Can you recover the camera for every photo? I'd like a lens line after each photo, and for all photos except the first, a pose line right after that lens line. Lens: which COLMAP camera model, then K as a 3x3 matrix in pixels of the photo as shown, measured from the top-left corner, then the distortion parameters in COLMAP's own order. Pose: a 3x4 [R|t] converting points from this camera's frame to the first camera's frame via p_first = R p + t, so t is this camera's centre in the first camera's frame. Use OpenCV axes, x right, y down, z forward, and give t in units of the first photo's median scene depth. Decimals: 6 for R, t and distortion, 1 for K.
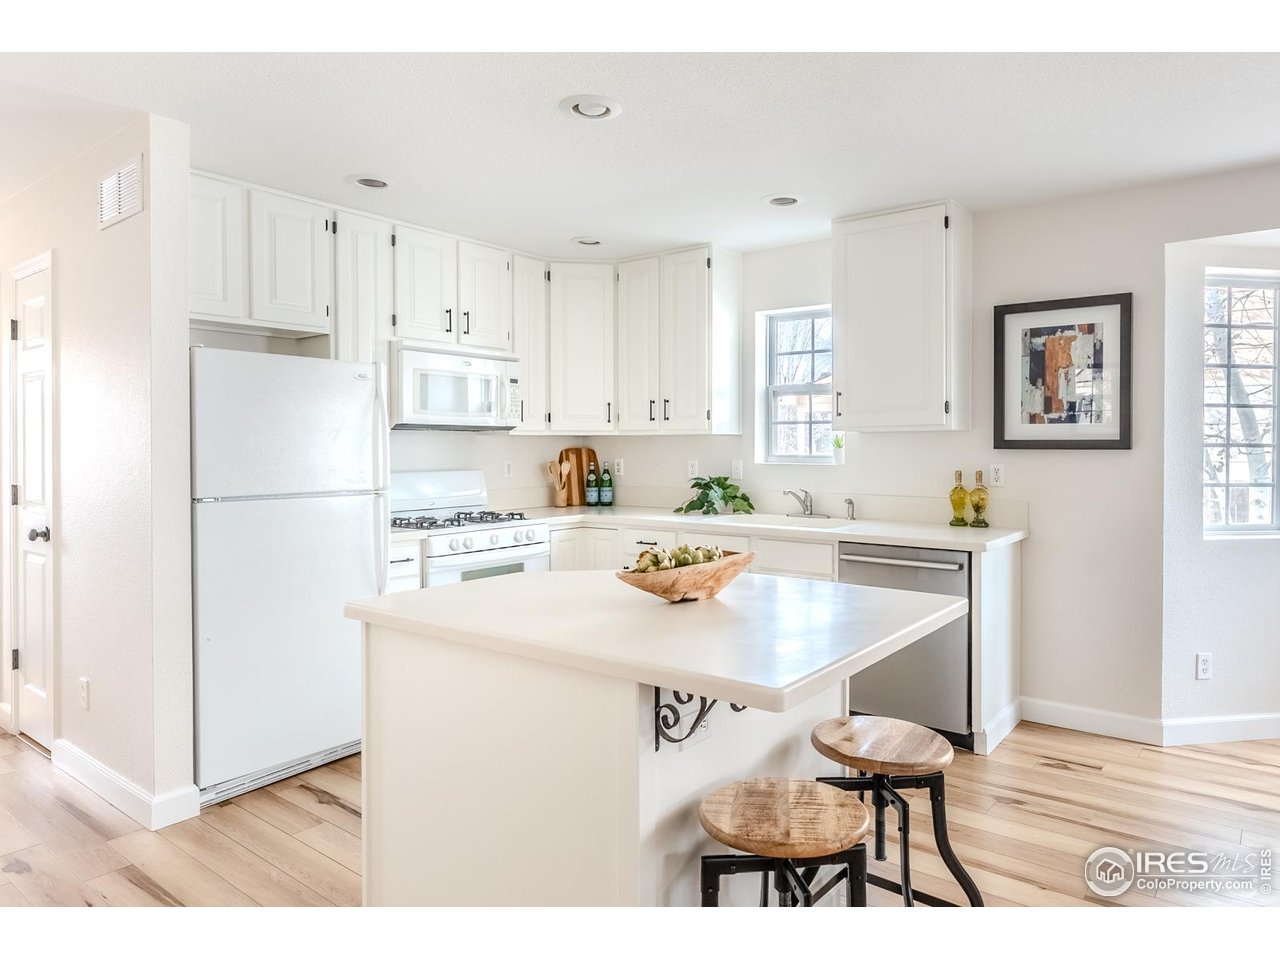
lens RADIAL K [[847.2, 0, 646.0], [0, 847.2, 456.5], [0, 0, 1]] dist [0.002891, 0.001653]
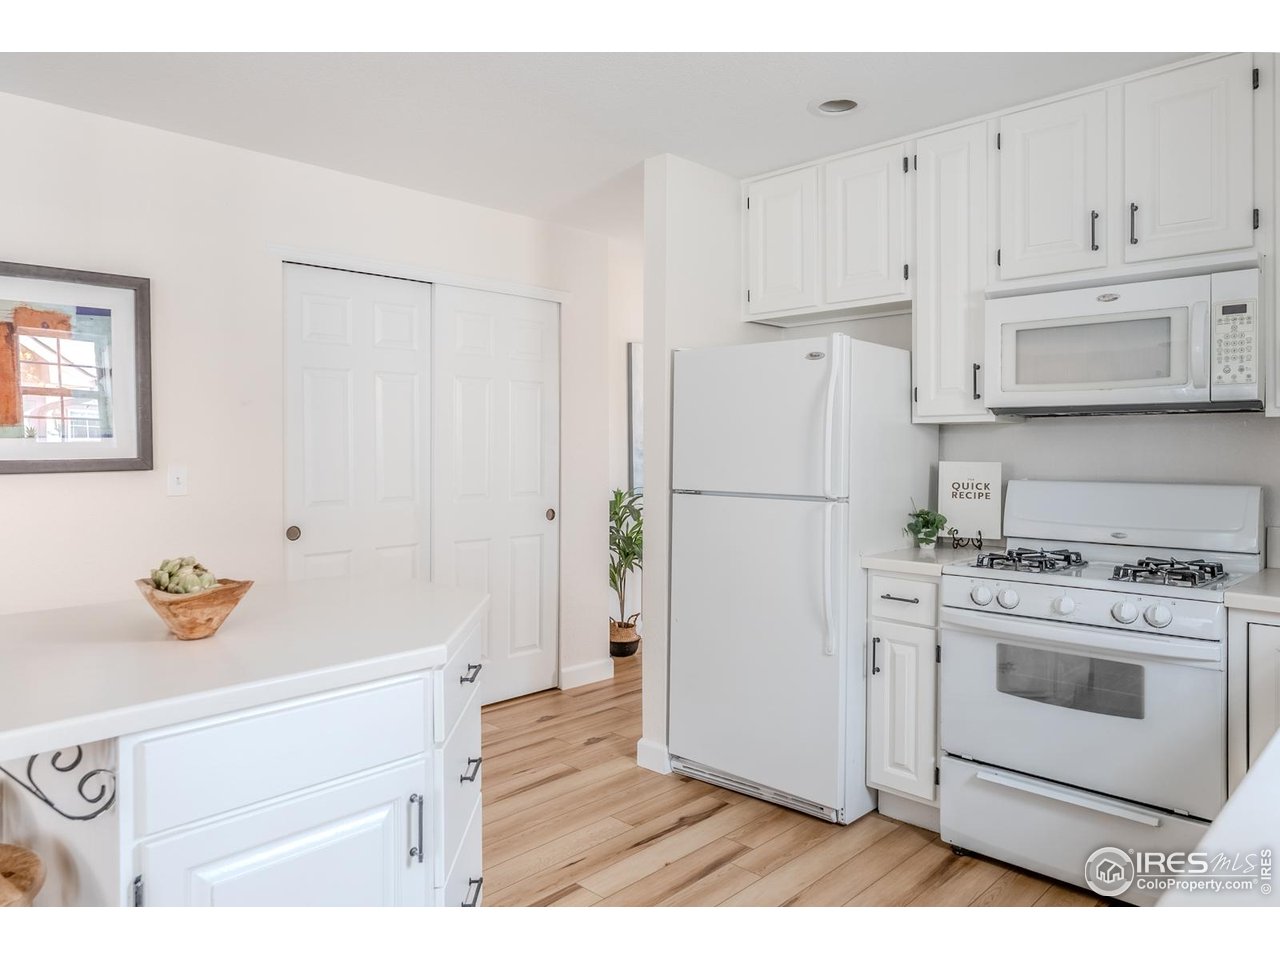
lens RADIAL K [[847.2, 0, 646.0], [0, 847.2, 456.5], [0, 0, 1]] dist [0.002891, 0.001653]
pose [[-0.097623, 0.016220, -0.995091, 0.950891], [-0.009246, 0.999809, 0.017203, -0.020903], [0.995180, 0.010880, -0.097455, 1.791505]]
